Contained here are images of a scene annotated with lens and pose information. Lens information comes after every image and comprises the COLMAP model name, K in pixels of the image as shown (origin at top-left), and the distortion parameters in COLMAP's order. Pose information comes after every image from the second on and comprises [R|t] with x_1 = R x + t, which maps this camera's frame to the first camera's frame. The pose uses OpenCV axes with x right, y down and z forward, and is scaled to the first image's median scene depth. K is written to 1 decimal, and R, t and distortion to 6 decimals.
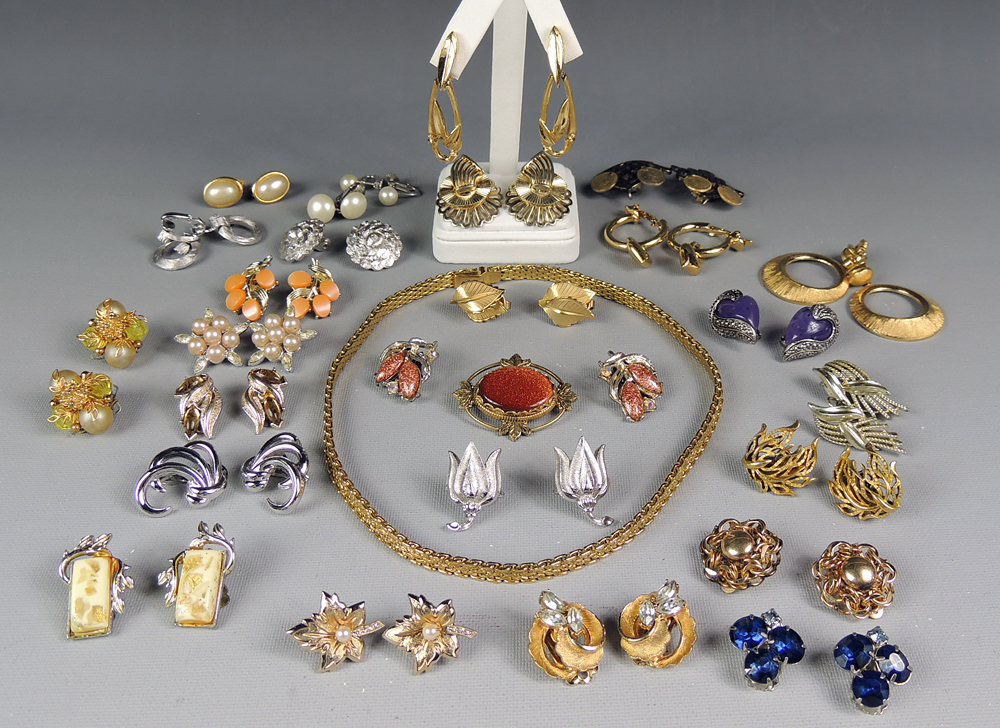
lens RADIAL K [[1026.5, 0, 523.8], [0, 1026.5, 362.4], [0, 0, 1]] dist [-0.033217, -0.006083]
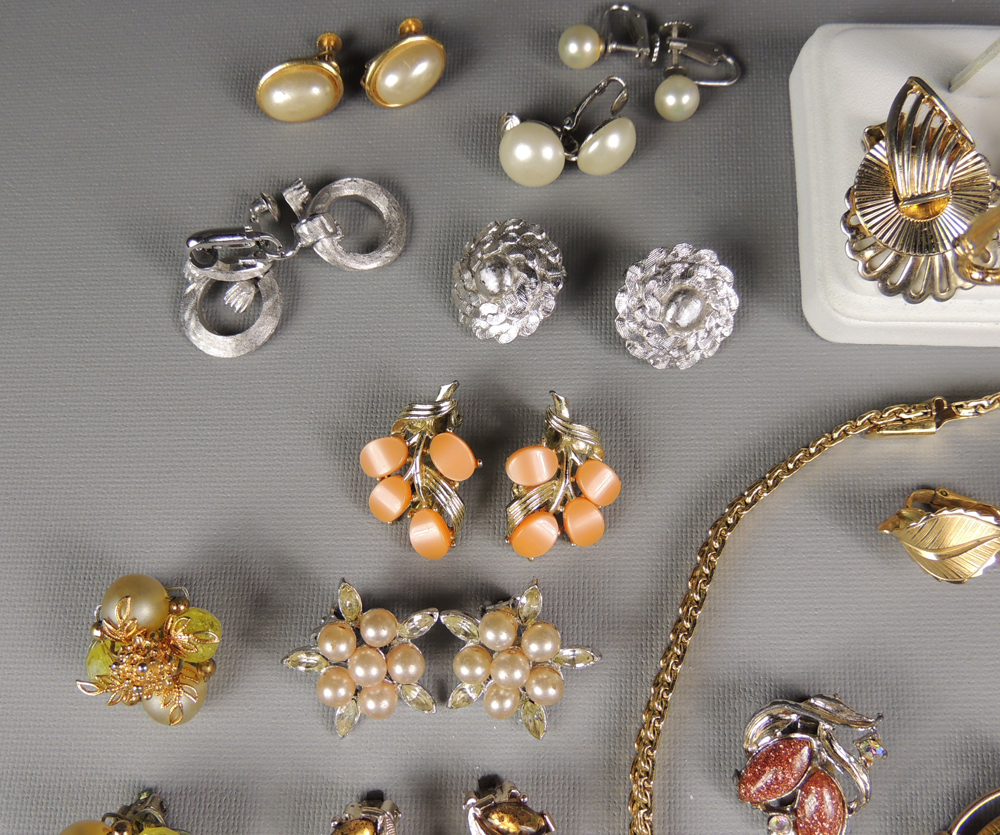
lens RADIAL K [[1175.7, 0, 500.0], [0, 1175.7, 417.5], [0, 0, 1]] dist [0.012696, 0.005042]
pose [[0.998469, 0.026820, -0.048378, -0.224598], [0.005106, 0.826167, 0.563402, -0.410200], [0.055079, -0.562786, 0.824765, 0.639799]]
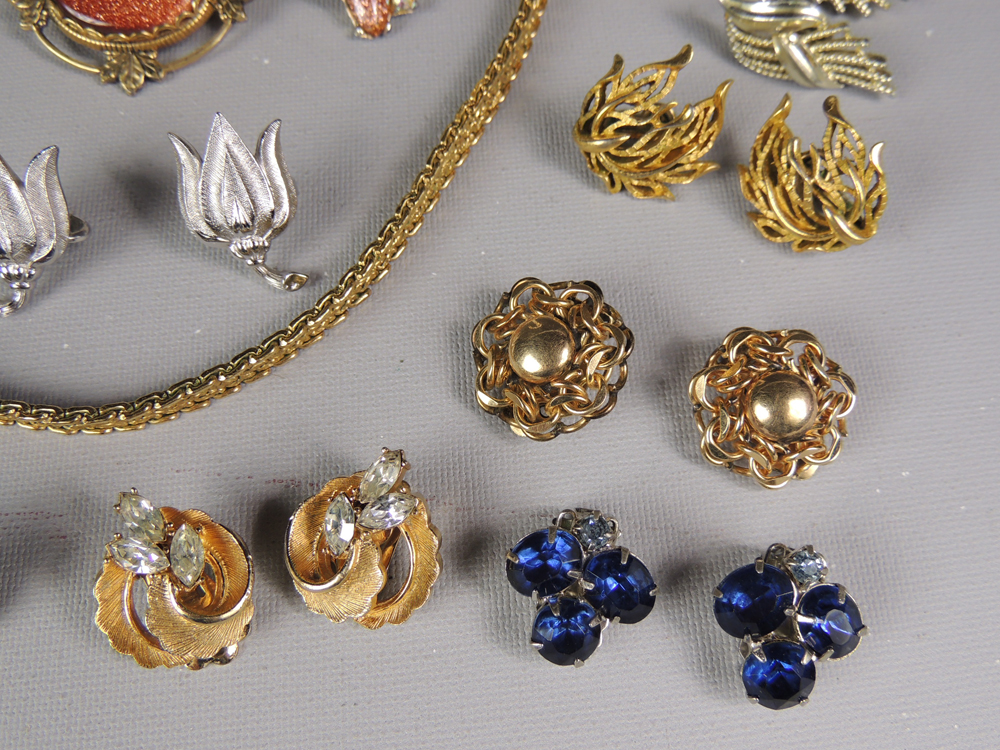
lens RADIAL K [[920.1, 0, 500.0], [0, 920.1, 375.0], [0, 0, 1]] dist [-0.050720, -0.000211]
pose [[0.998299, -0.049949, 0.030056, 0.140769], [0.027202, 0.855154, 0.517660, -0.030132], [-0.051559, -0.515962, 0.855058, 0.498045]]
